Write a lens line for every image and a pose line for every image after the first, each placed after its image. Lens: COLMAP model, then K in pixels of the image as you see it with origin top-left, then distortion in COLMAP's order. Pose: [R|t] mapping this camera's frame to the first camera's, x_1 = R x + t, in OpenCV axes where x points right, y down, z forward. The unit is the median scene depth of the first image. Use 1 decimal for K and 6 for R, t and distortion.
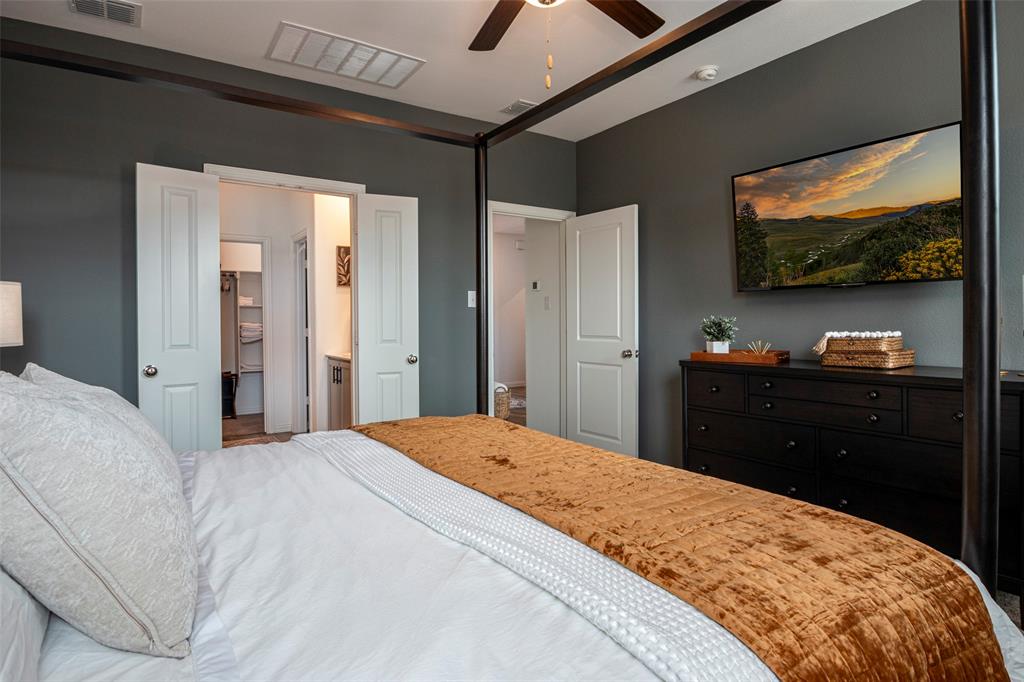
lens RADIAL K [[554.7, 0, 516.9], [0, 554.7, 345.8], [0, 0, 1]] dist [0.014809, -0.001885]
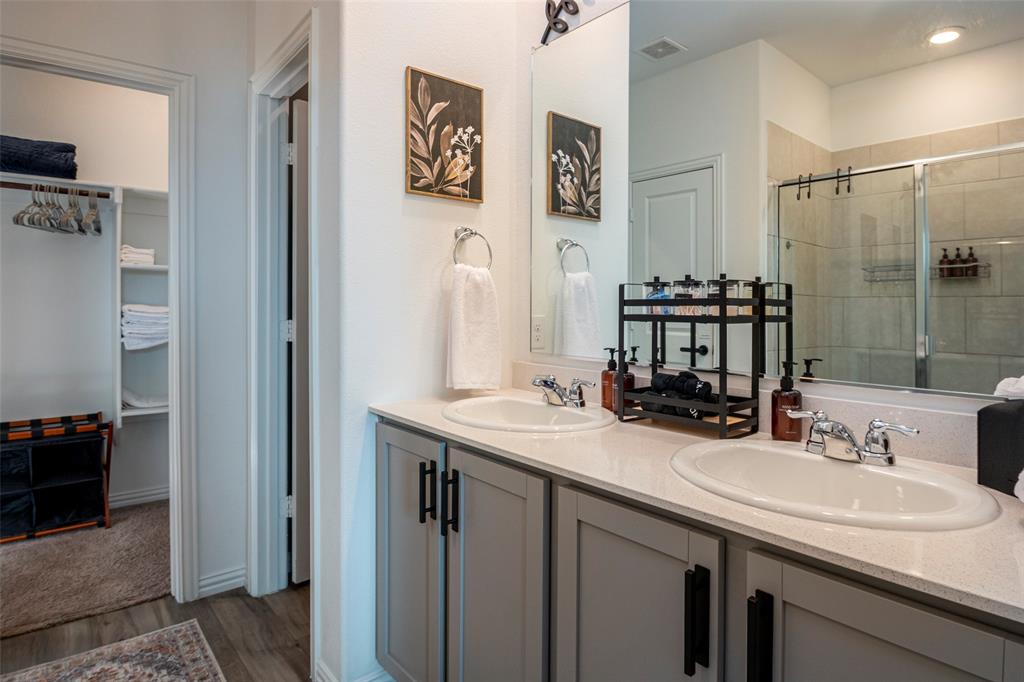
lens RADIAL K [[554.7, 0, 507.2], [0, 554.7, 339.0], [0, 0, 1]] dist [0.014809, -0.001885]
pose [[0.996155, 0.016974, 0.085943, -0.289894], [-0.016155, 0.999817, -0.010213, -0.019488], [-0.086101, 0.008785, 0.996248, 0.671557]]
